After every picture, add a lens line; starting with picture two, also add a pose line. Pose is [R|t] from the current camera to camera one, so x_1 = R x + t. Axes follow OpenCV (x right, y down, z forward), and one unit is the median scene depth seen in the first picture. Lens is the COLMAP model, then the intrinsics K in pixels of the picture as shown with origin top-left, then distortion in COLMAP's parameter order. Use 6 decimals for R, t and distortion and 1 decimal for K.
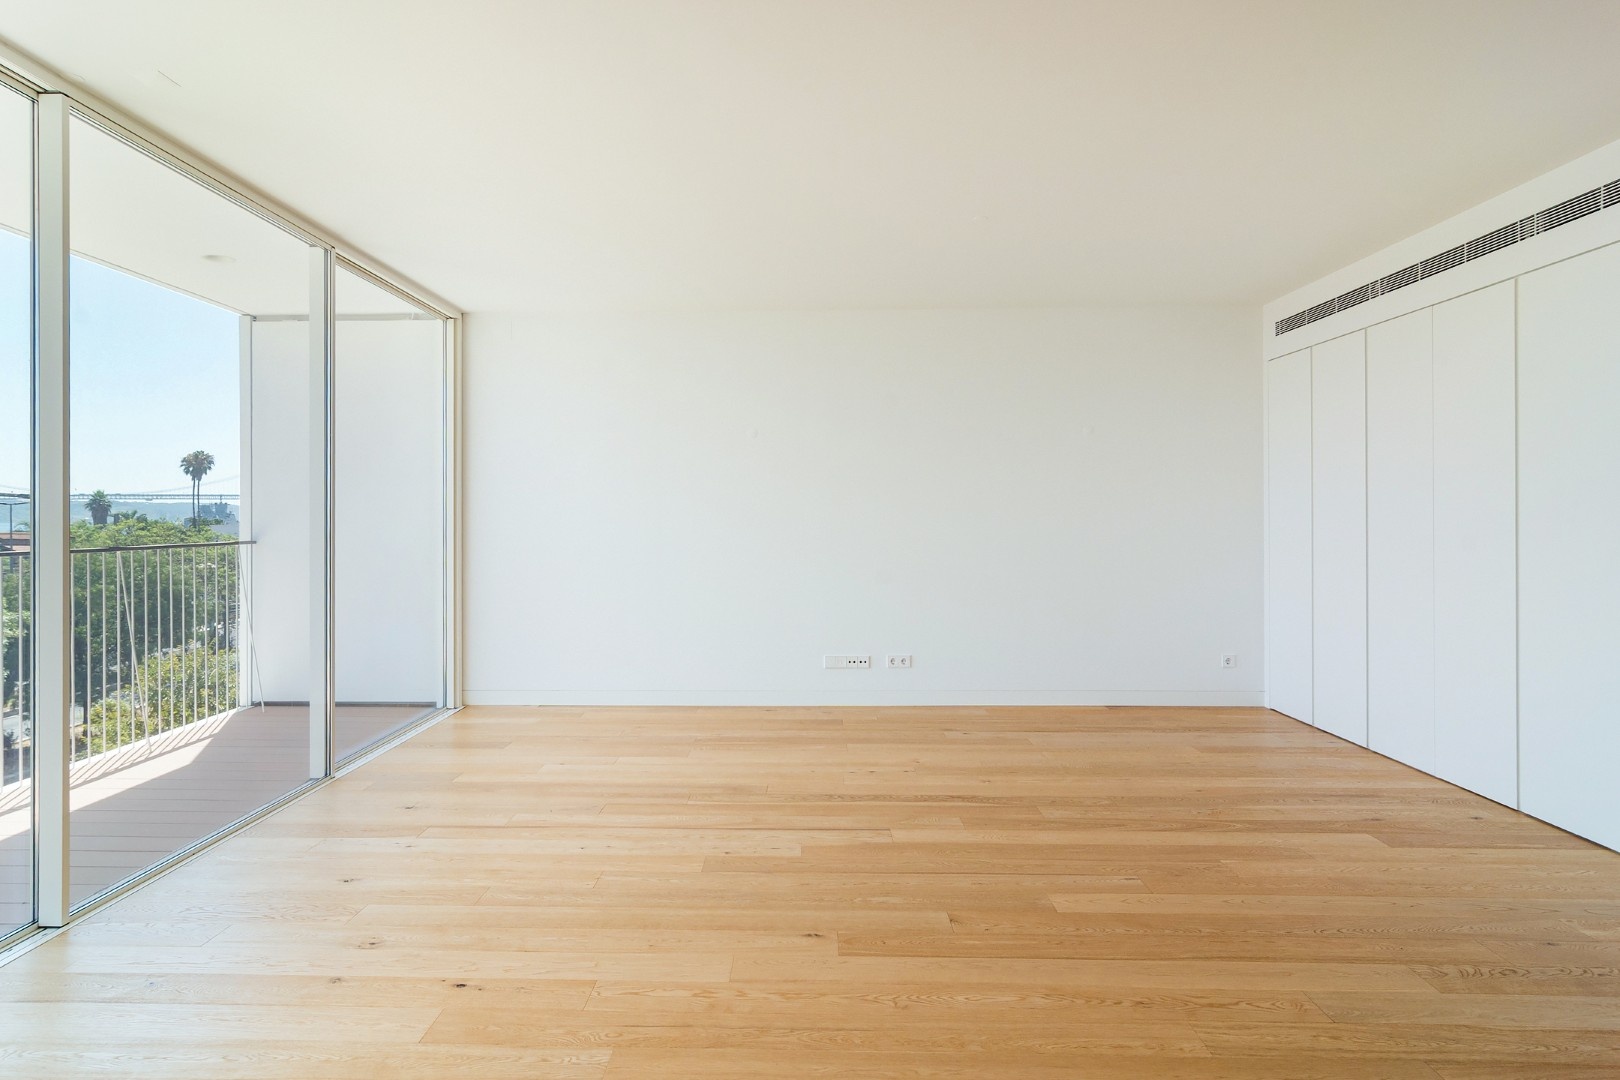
lens RADIAL K [[913.7, 0, 767.6], [0, 913.7, 504.3], [0, 0, 1]] dist [-0.004718, 0.001855]
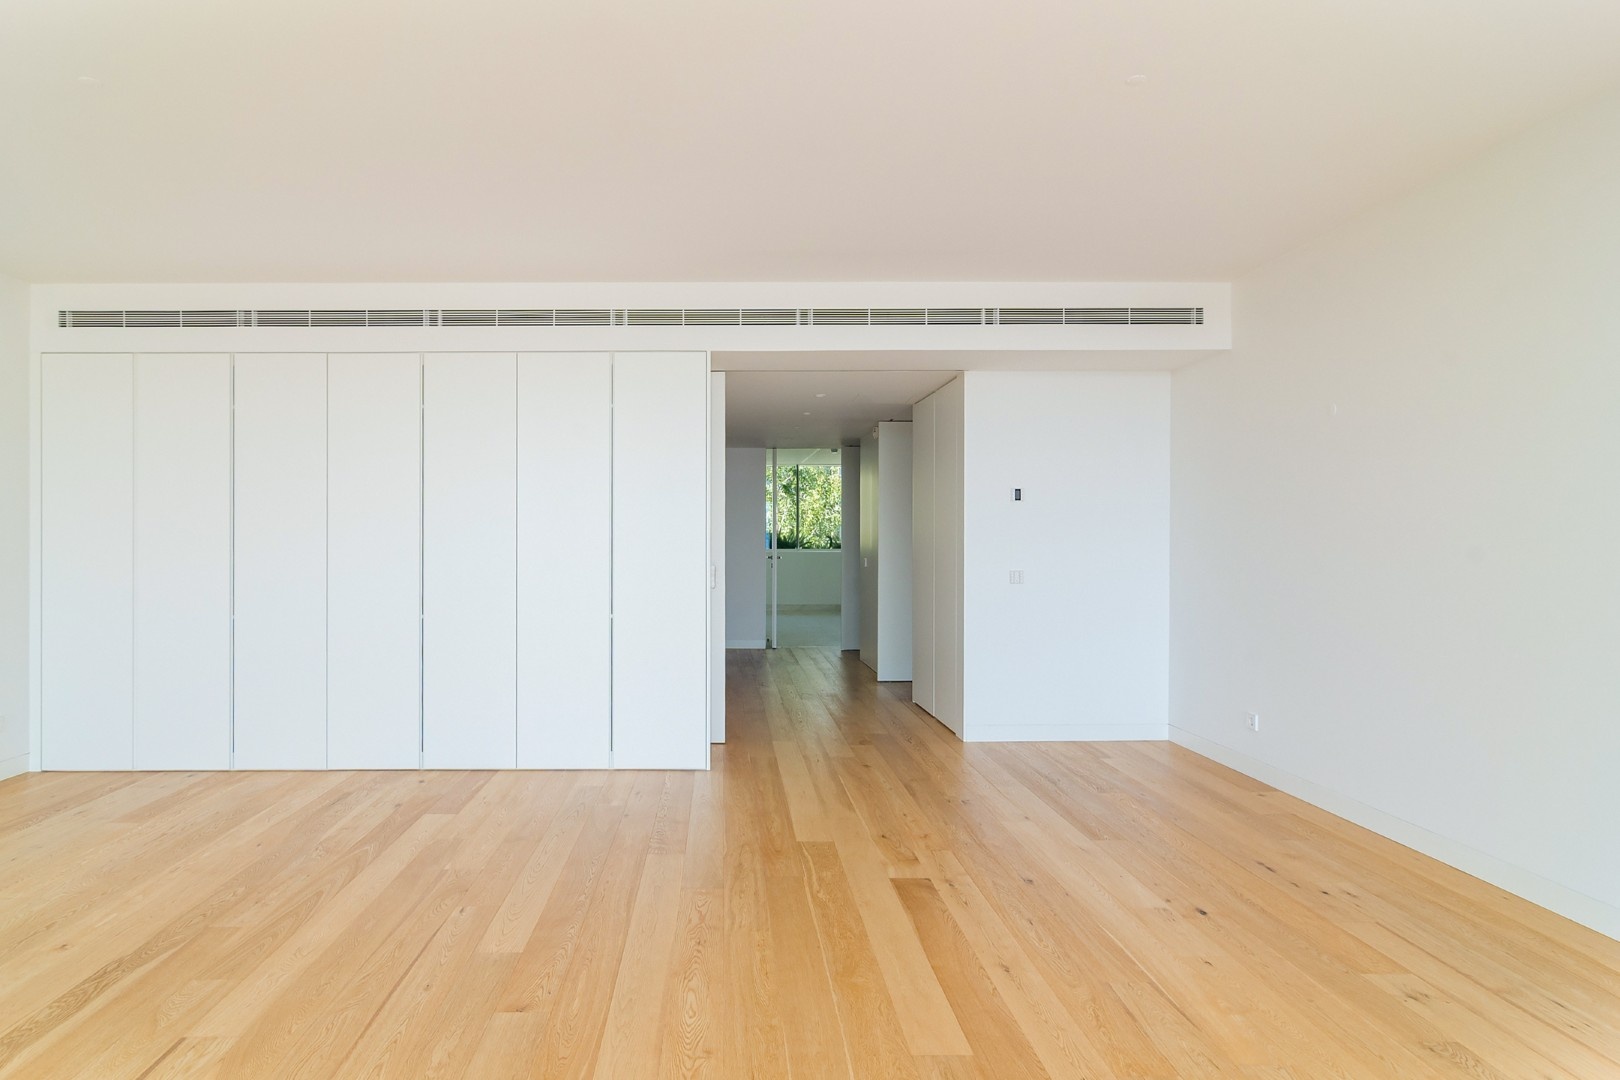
lens RADIAL K [[945.8, 0, 736.6], [0, 945.8, 501.0], [0, 0, 1]] dist [0.002233, 0.000967]
pose [[-0.049319, 0.033033, 0.998237, -0.539087], [-0.010631, 0.999379, -0.033596, 0.000858], [-0.998727, -0.012269, -0.048937, 0.630108]]
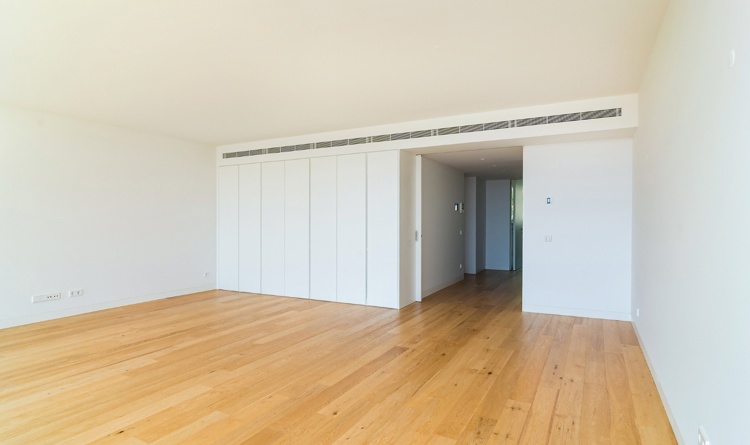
lens RADIAL K [[416.1, 0, 371.2], [0, 416.1, 226.6], [0, 0, 1]] dist [0.003767, 0.000923]
pose [[0.439416, -0.009284, 0.898236, -0.628627], [-0.010859, 0.999819, 0.015646, 0.004513], [-0.898218, -0.016629, 0.439236, 0.012645]]
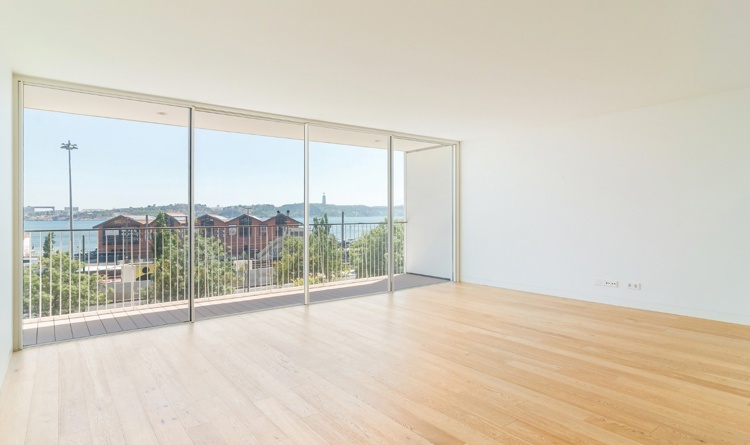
lens RADIAL K [[416.1, 0, 357.4], [0, 416.1, 207.8], [0, 0, 1]] dist [0.003767, 0.000923]
pose [[0.619998, -0.014807, -0.784464, 0.772991], [0.016765, 0.999844, -0.005623, -0.007951], [0.784424, -0.009666, 0.620149, -0.069905]]
